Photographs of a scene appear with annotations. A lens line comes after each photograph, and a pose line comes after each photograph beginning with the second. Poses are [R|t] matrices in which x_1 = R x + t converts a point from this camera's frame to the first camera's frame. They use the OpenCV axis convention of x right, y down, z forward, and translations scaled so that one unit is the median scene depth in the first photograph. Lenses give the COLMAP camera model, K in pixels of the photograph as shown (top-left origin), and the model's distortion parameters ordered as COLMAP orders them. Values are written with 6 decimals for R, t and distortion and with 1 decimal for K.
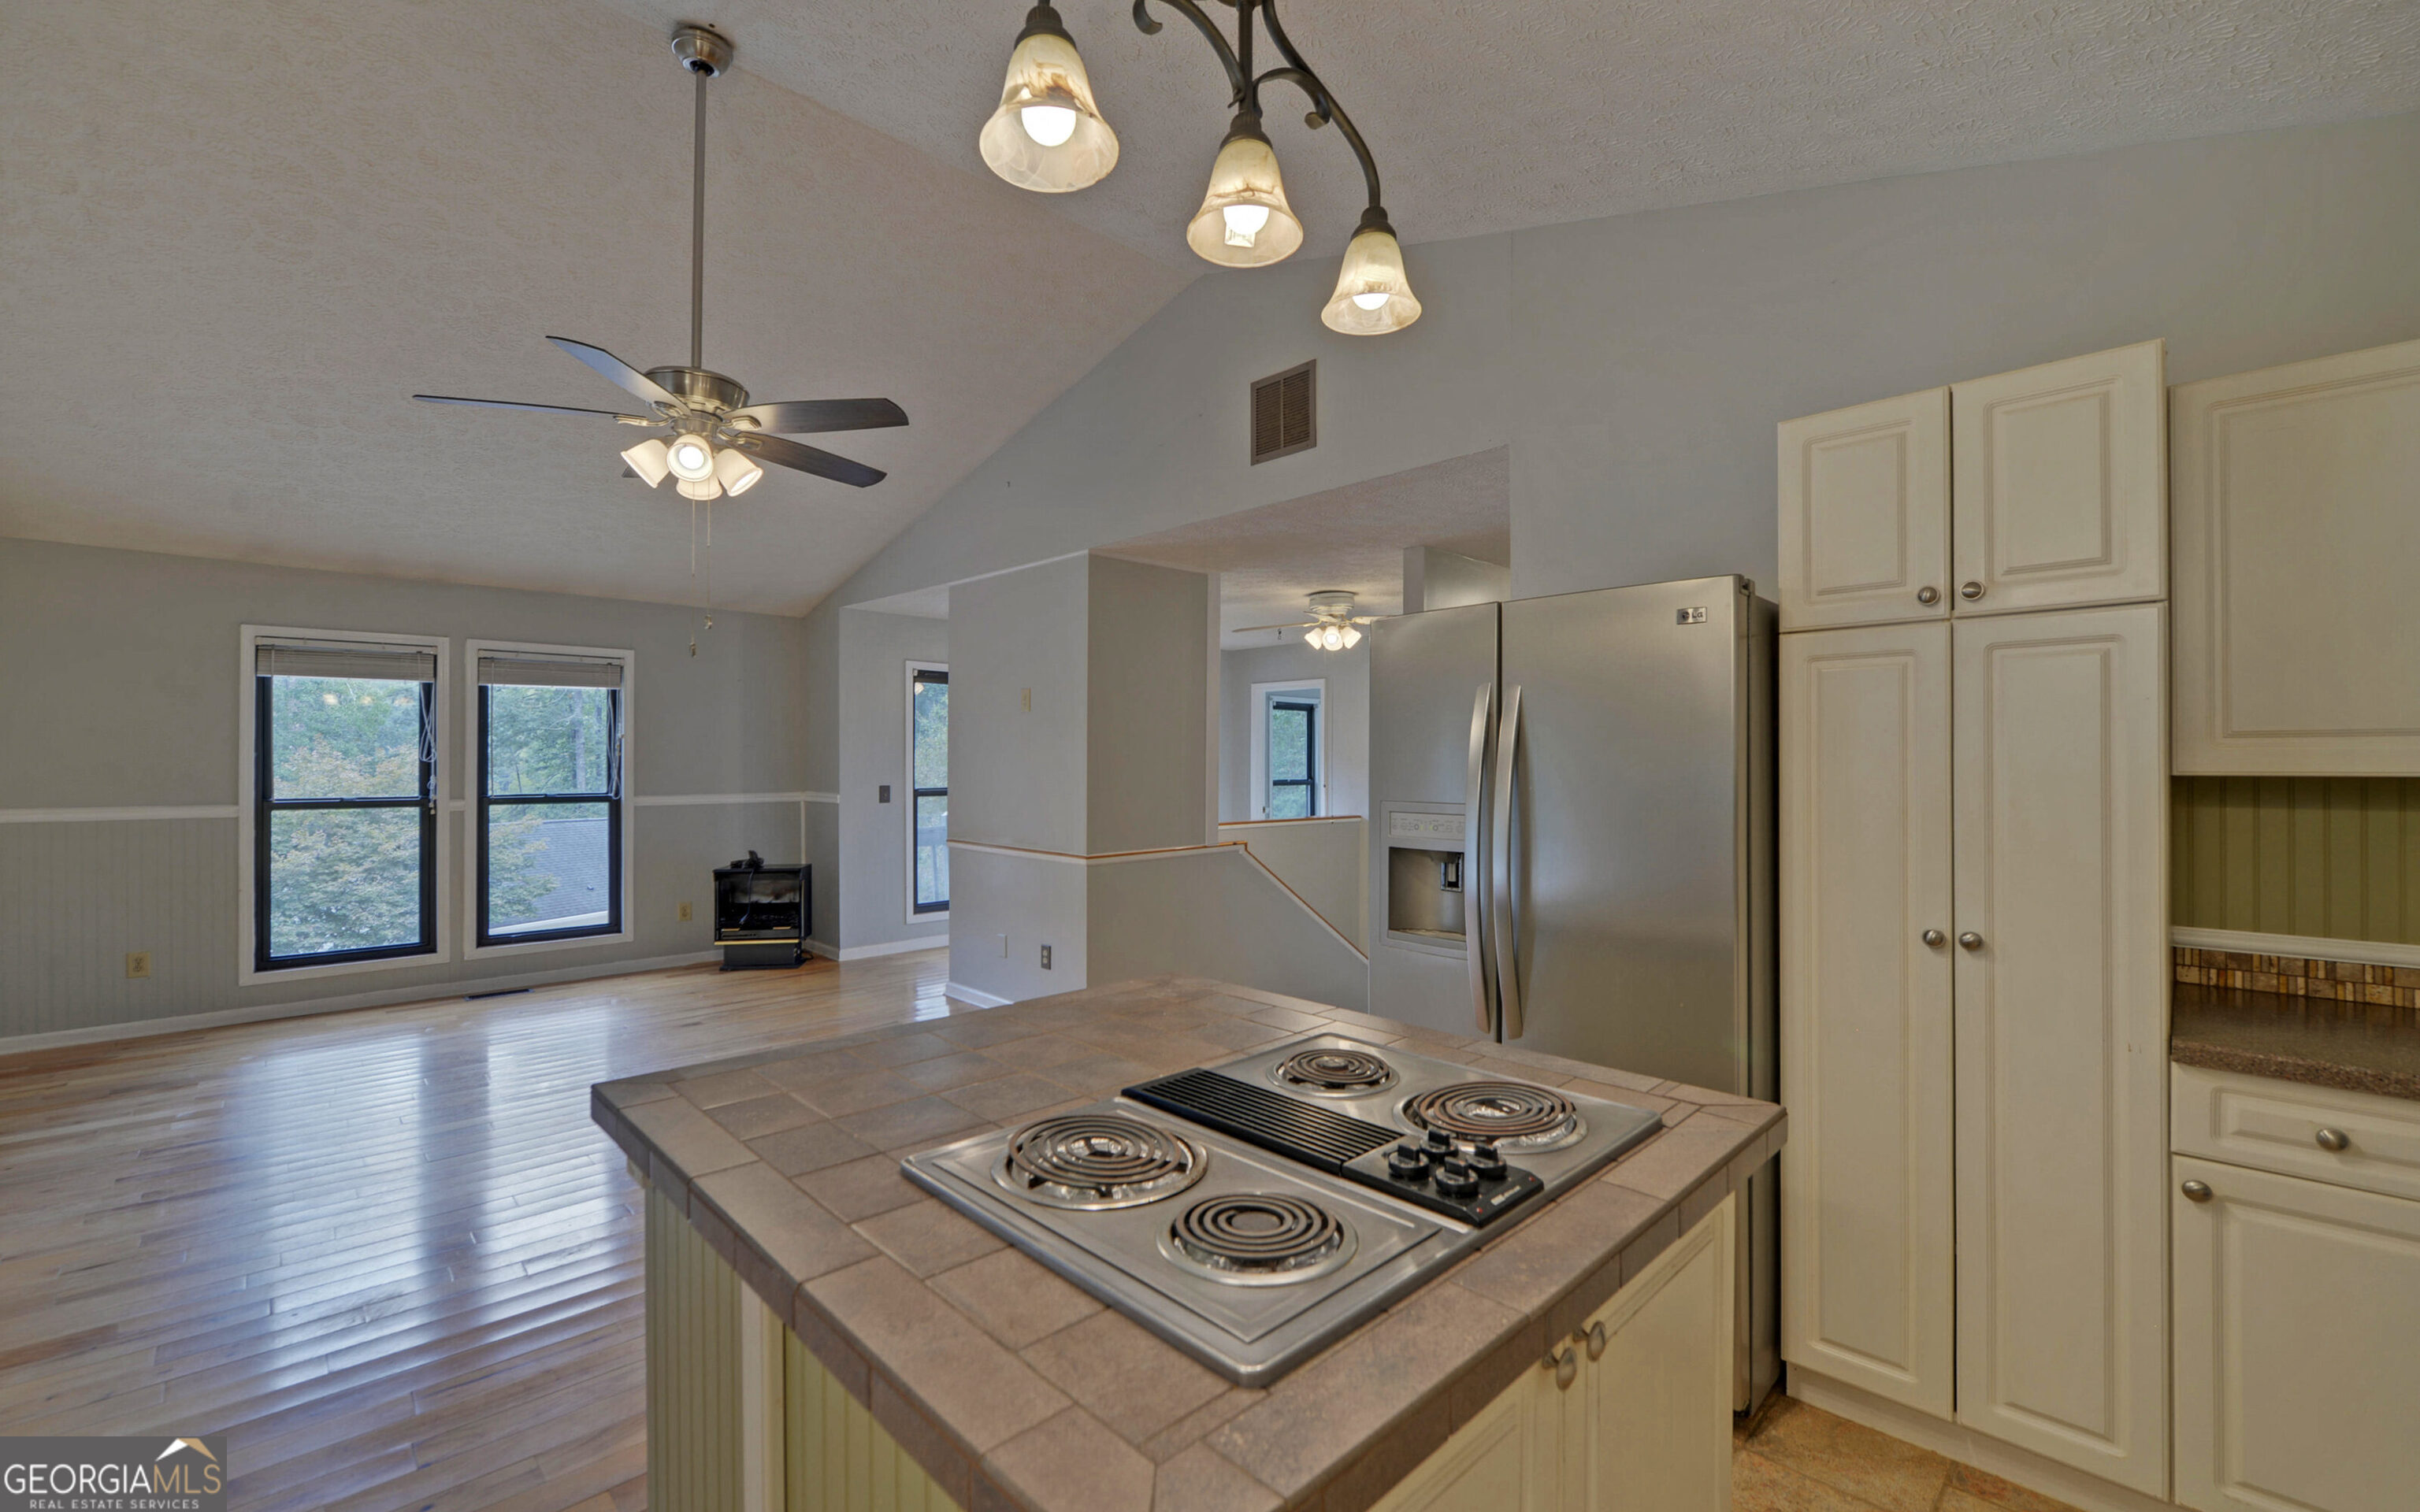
lens RADIAL K [[989.0, 0, 1202.1], [0, 989.0, 758.6], [0, 0, 1]] dist [-0.018831, -0.000524]
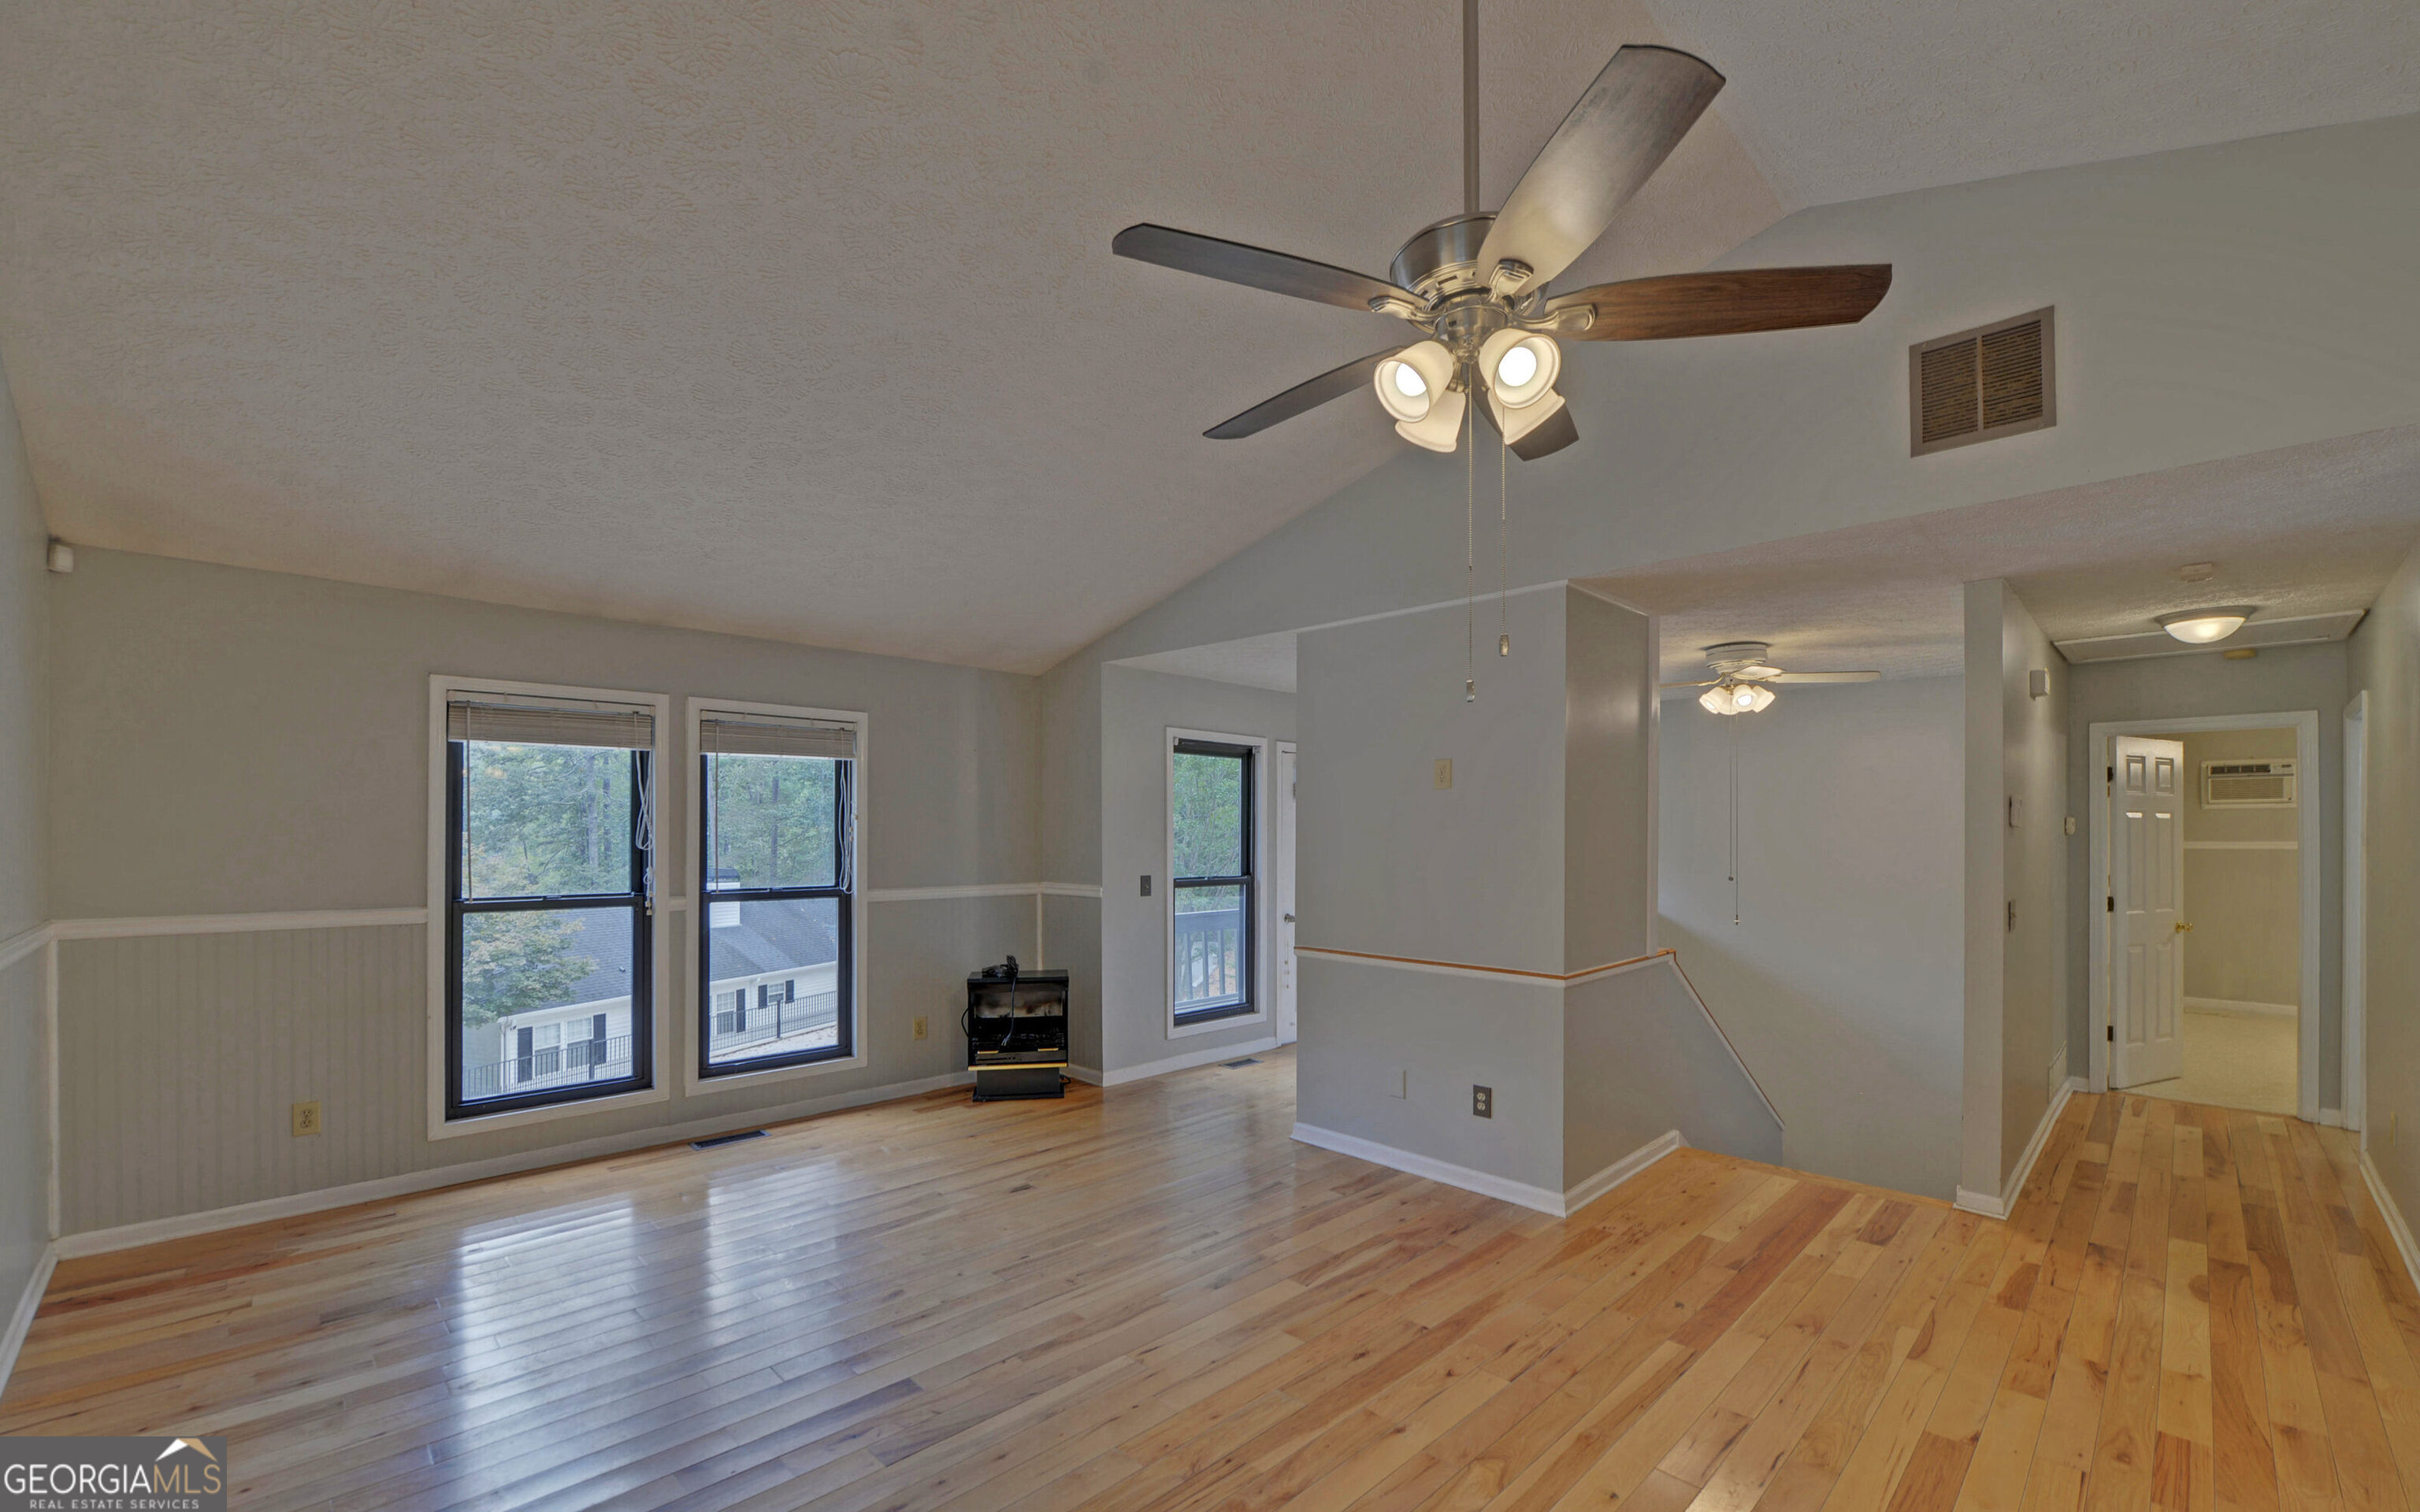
lens RADIAL K [[989.0, 0, 1199.0], [0, 989.0, 836.0], [0, 0, 1]] dist [-0.018831, -0.000524]
pose [[0.999970, 0.000566, 0.007677, -0.338138], [-0.000594, 0.999993, 0.003626, -0.011093], [-0.007675, -0.003630, 0.999964, 0.190210]]
